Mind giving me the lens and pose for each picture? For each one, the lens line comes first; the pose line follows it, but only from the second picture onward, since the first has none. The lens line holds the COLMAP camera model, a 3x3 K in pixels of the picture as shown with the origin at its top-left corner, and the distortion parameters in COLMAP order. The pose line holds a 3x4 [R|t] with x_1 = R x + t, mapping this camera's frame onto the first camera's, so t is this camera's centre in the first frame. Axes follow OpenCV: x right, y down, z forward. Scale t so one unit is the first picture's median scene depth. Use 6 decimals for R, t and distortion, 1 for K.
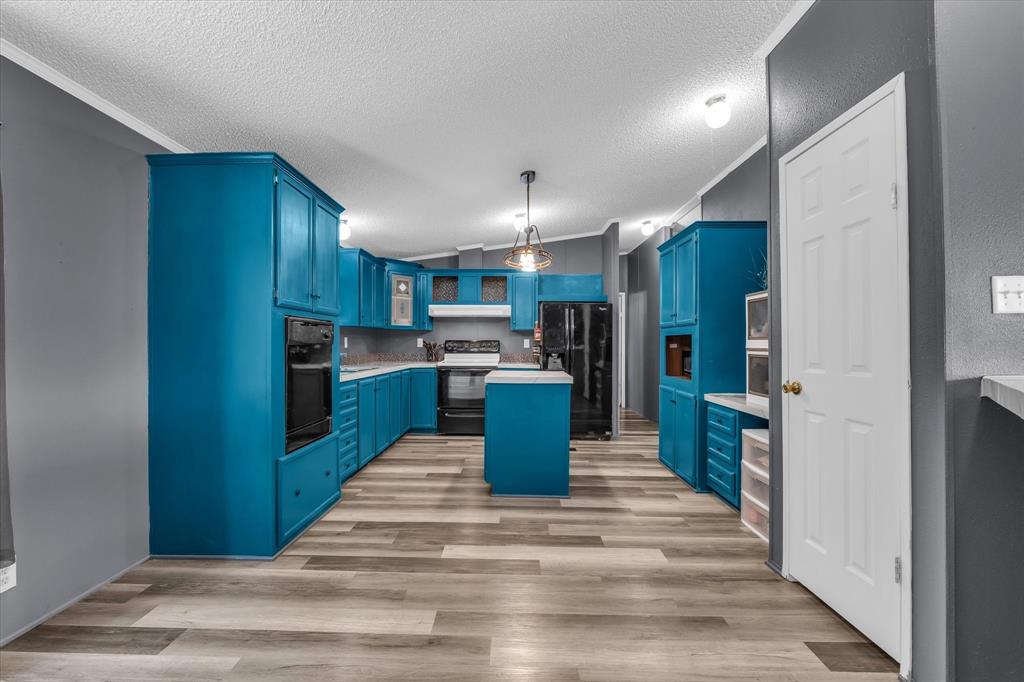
lens RADIAL K [[423.5, 0, 512.0], [0, 423.5, 341.0], [0, 0, 1]] dist [-0.012810, -0.000272]
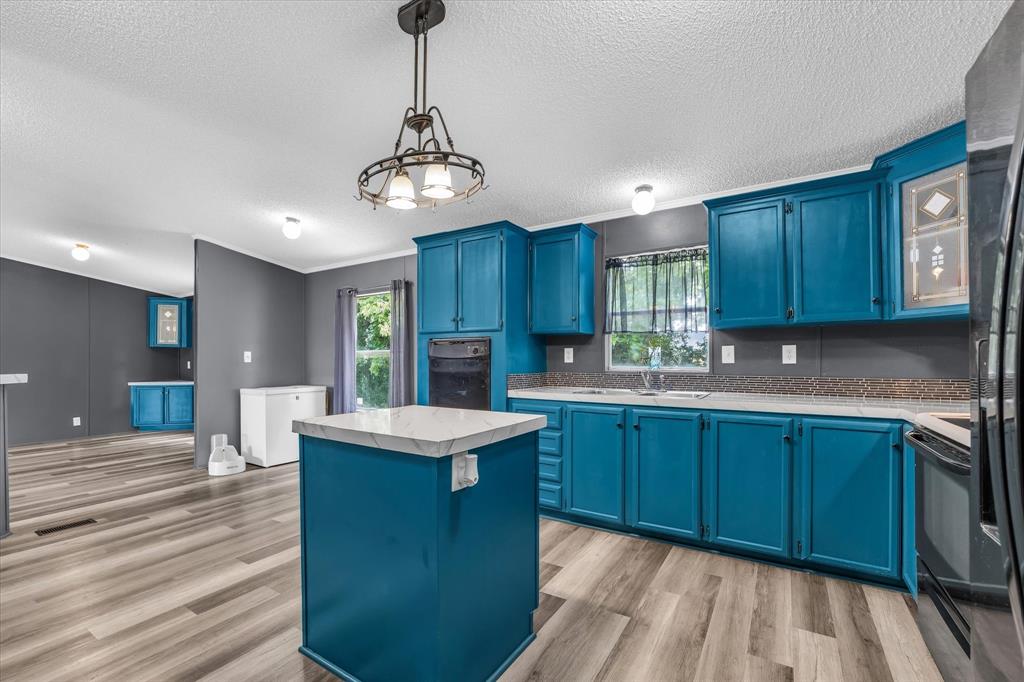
lens RADIAL K [[437.6, 0, 500.1], [0, 437.6, 357.2], [0, 0, 1]] dist [-0.002614, -0.000415]
pose [[-0.530788, -0.004036, -0.847495, 0.274946], [0.009122, 0.999904, -0.010475, 0.009019], [0.847456, -0.013290, -0.530700, 0.883842]]
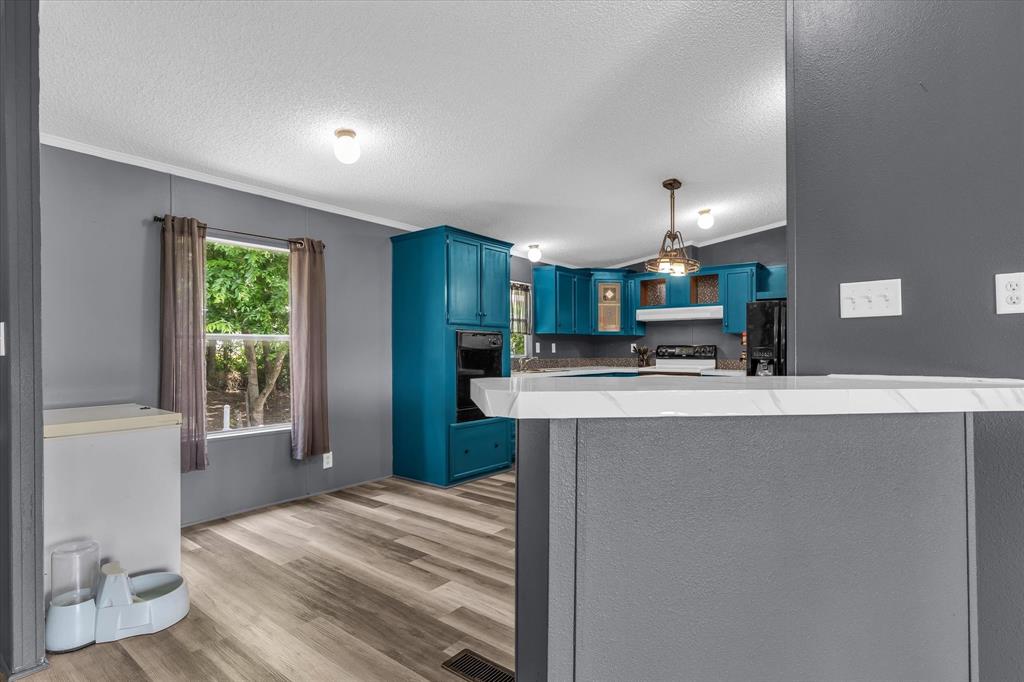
lens RADIAL K [[517.0, 0, 512.3], [0, 517.0, 347.6], [0, 0, 1]] dist [-0.001025, -0.000043]
pose [[0.794930, -0.004410, -0.606685, 0.319944], [0.005680, 0.999984, 0.000173, 0.001568], [0.606675, -0.003584, 0.794942, -0.147324]]
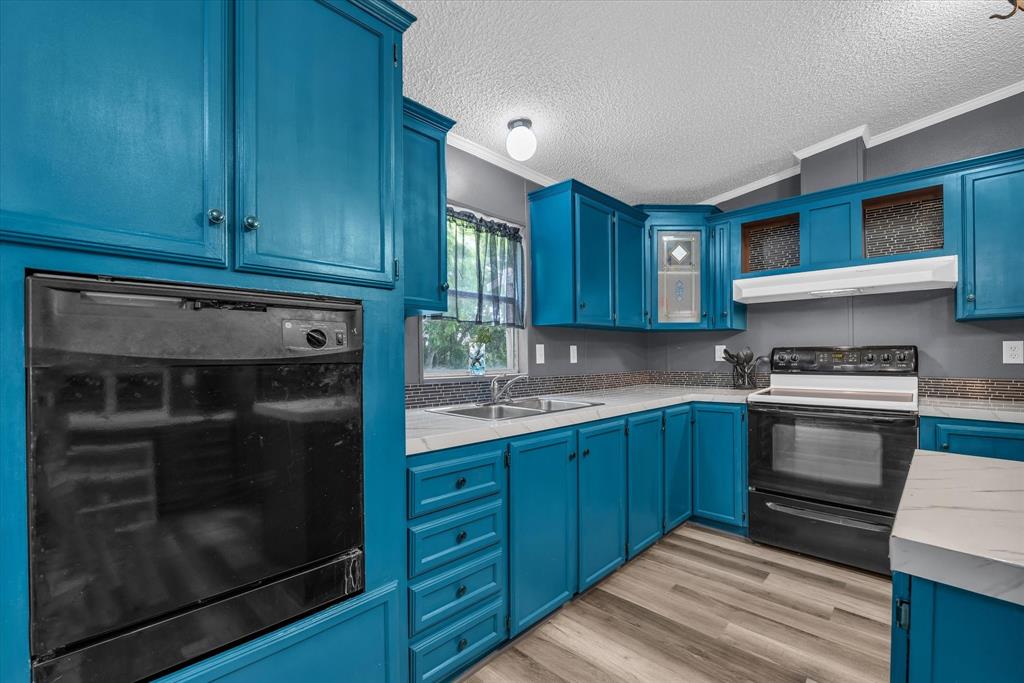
lens RADIAL K [[433.6, 0, 512.9], [0, 433.6, 355.9], [0, 0, 1]] dist [-0.000648, 0.000065]
pose [[0.727998, -0.005861, -0.685554, -0.029557], [0.012709, 0.999907, 0.004947, 0.001568], [0.685462, -0.012314, 0.728005, 0.440948]]
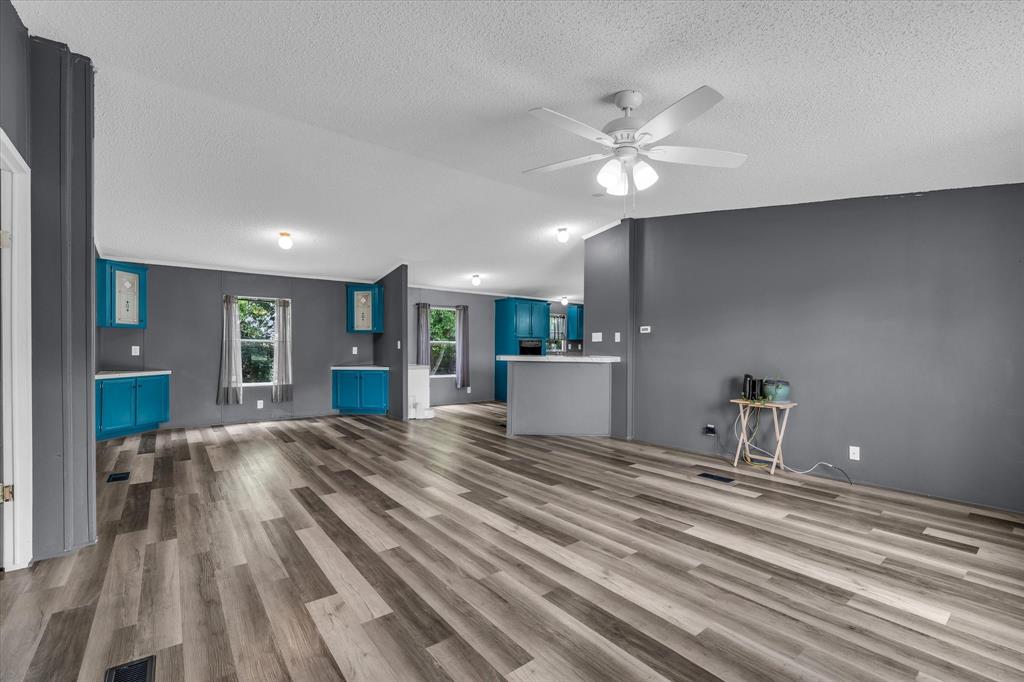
lens RADIAL K [[451.2, 0, 510.4], [0, 451.2, 337.3], [0, 0, 1]] dist [-0.001579, 0.000195]
pose [[0.623282, -0.009820, -0.781936, 1.076103], [-0.002542, 0.999890, -0.014583, -0.009751], [0.781993, 0.011077, 0.623189, -0.650928]]
